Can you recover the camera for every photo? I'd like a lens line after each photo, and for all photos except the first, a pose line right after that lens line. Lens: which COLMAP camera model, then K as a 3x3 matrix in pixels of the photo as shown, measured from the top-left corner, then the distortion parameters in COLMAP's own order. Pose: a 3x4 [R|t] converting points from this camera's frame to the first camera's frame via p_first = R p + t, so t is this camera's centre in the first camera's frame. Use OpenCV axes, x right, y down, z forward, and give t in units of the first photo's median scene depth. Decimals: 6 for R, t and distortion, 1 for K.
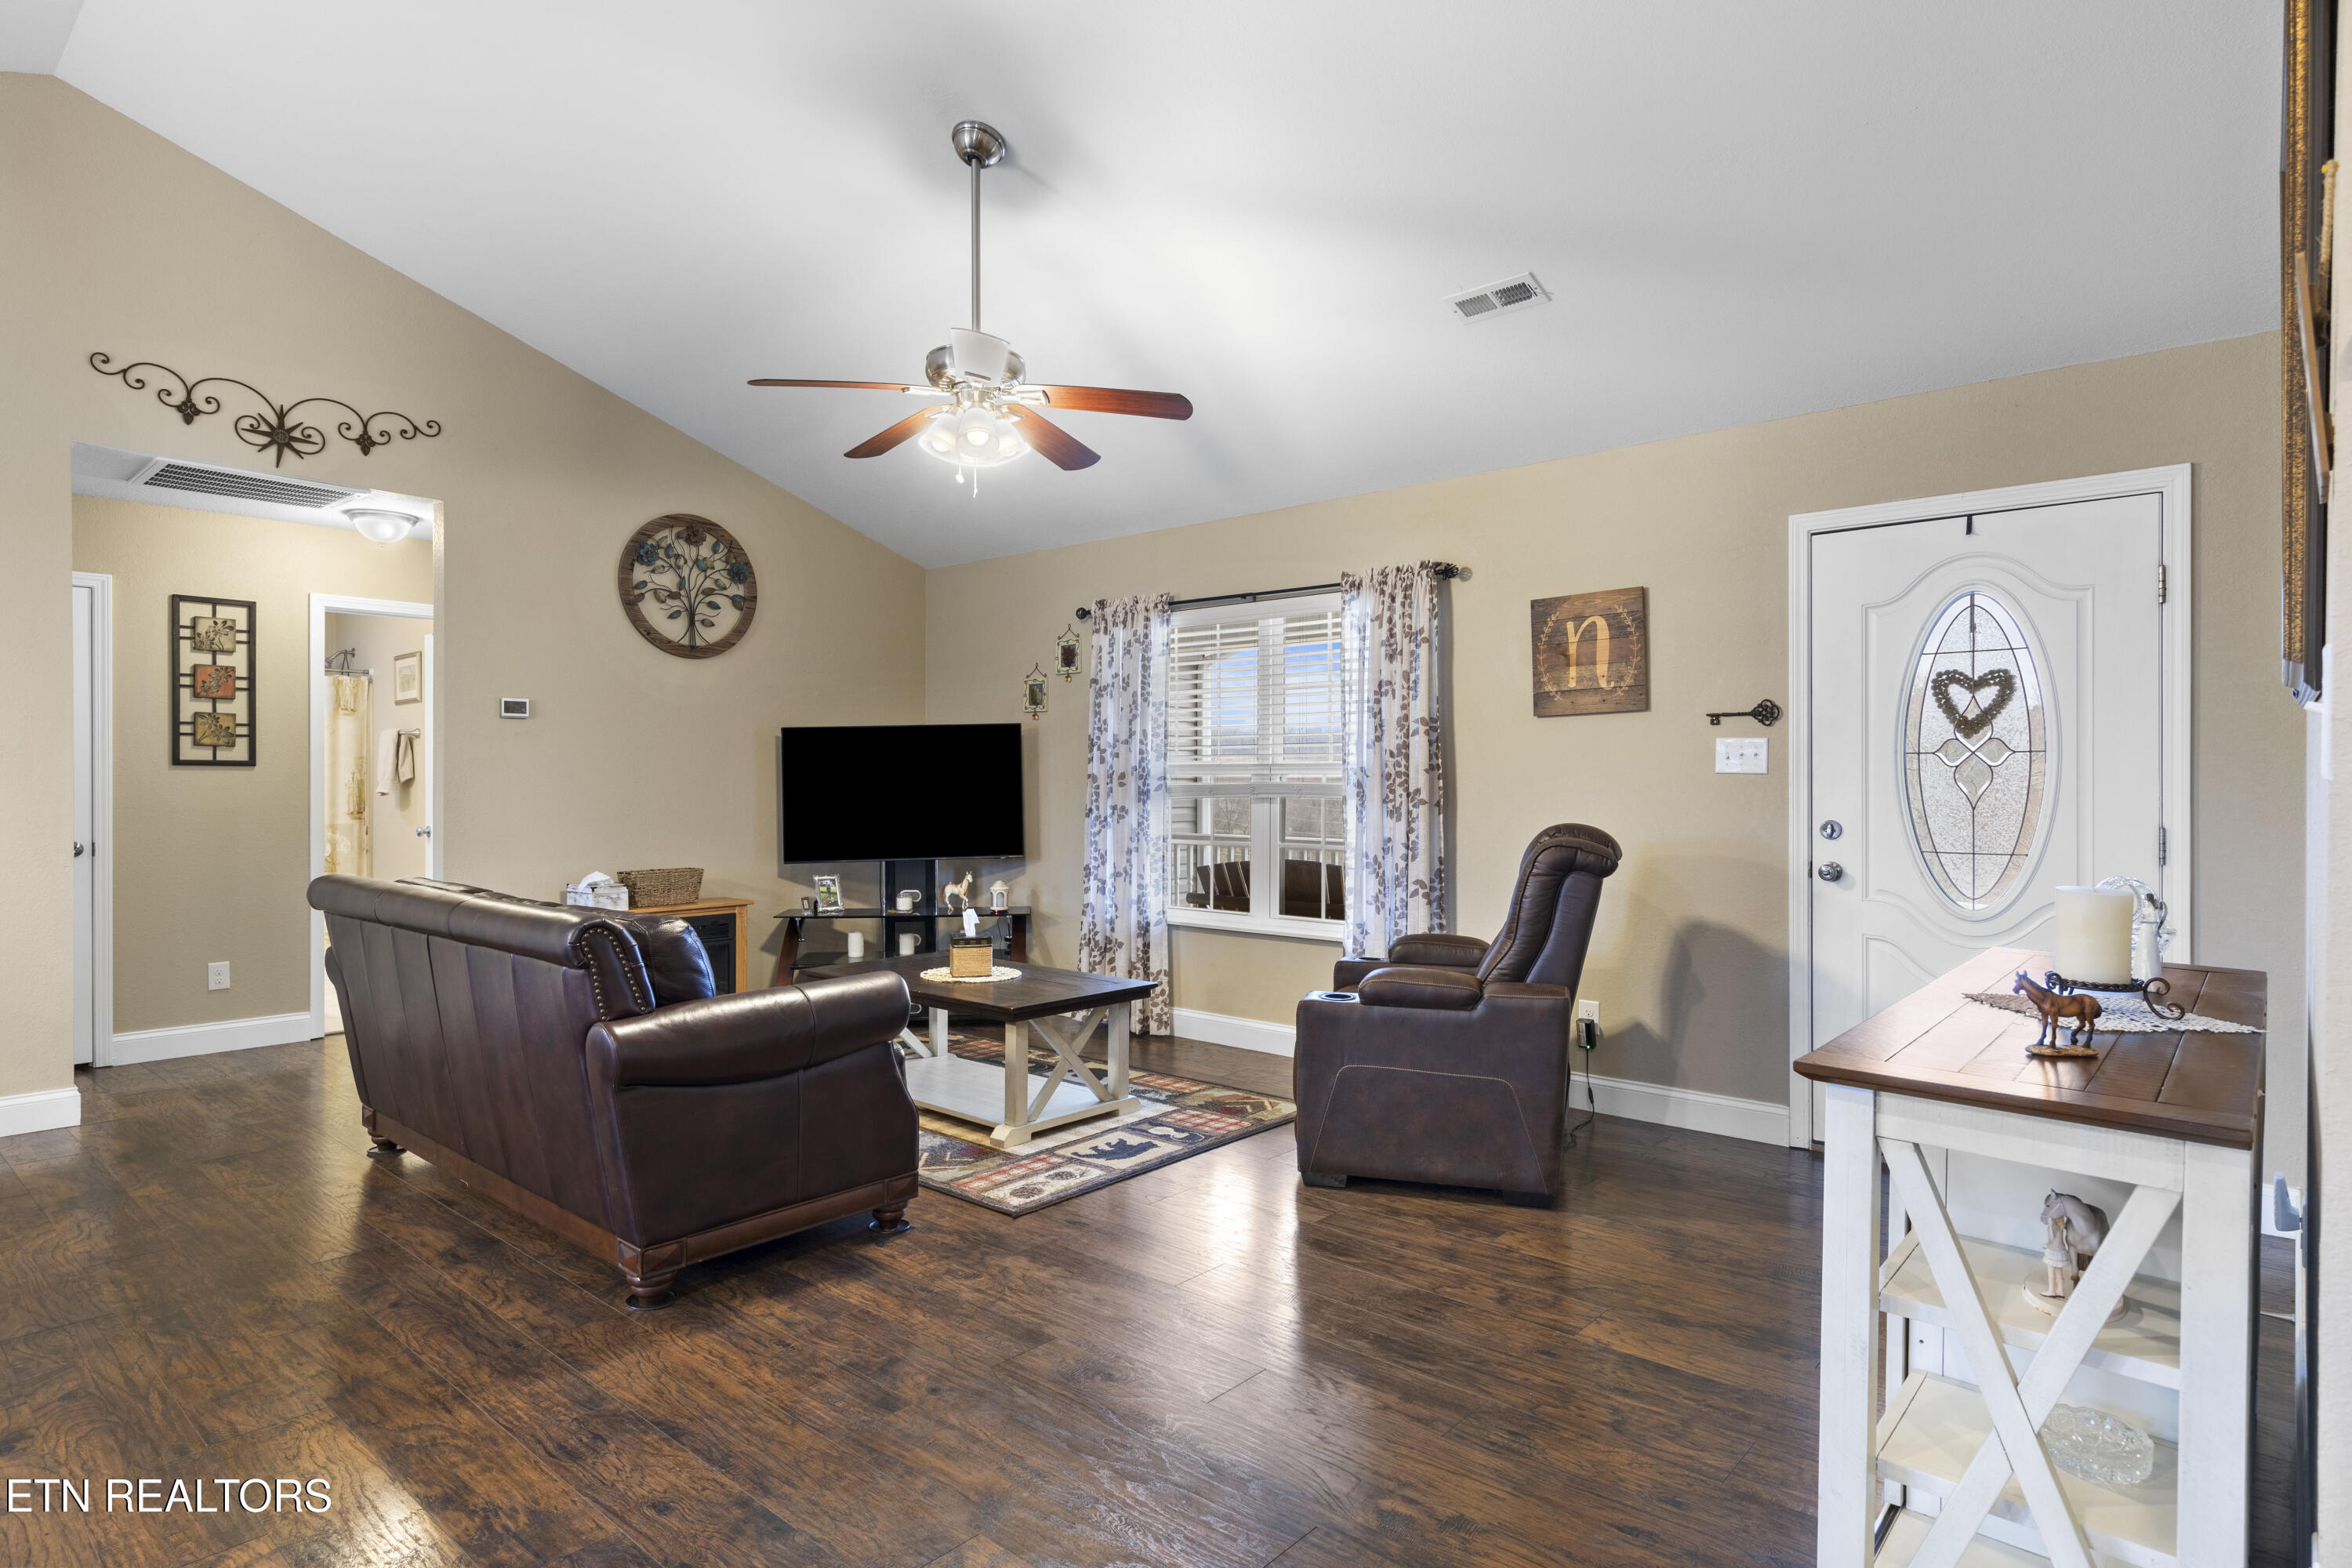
lens RADIAL K [[1237.7, 0, 1176.6], [0, 1237.7, 782.9], [0, 0, 1]] dist [0.002275, 0.000601]
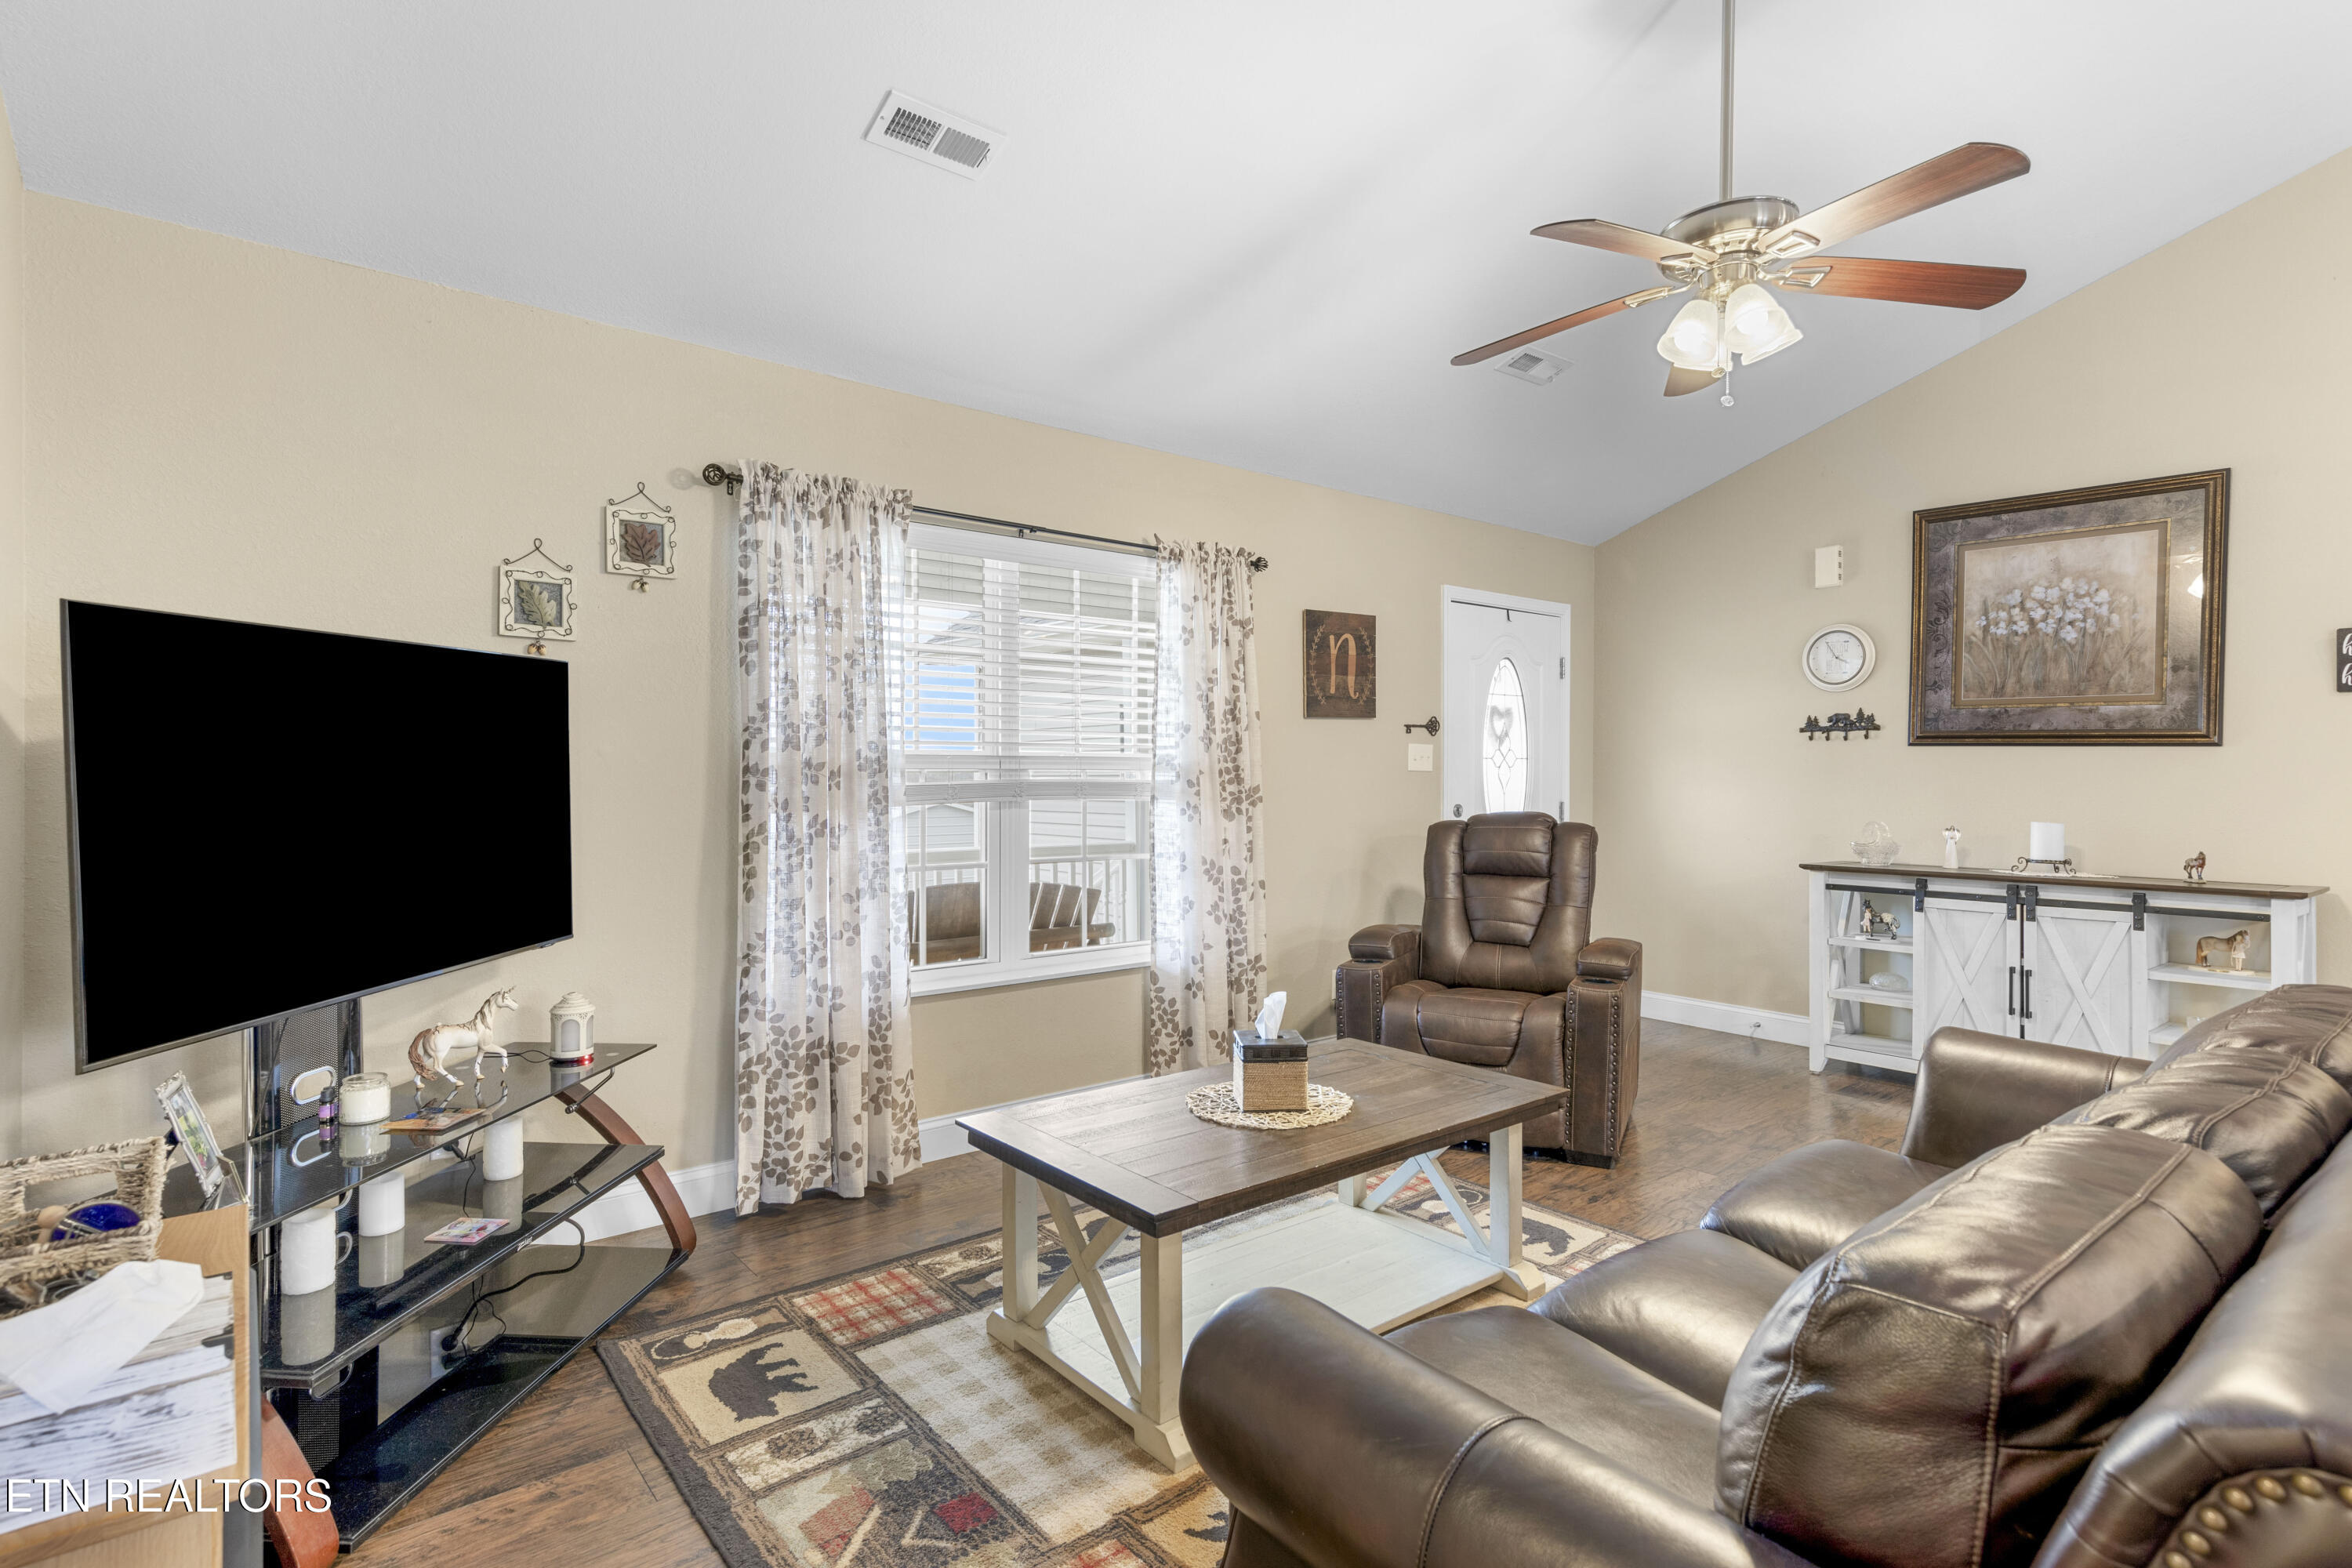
lens RADIAL K [[1159.2, 0, 1171.3], [0, 1159.2, 766.0], [0, 0, 1]] dist [0.021027, -0.000336]
pose [[0.172790, 0.005026, 0.984946, -0.662876], [0.002924, 0.999980, -0.005616, -0.005404], [-0.984954, 0.003850, 0.172772, 0.859390]]
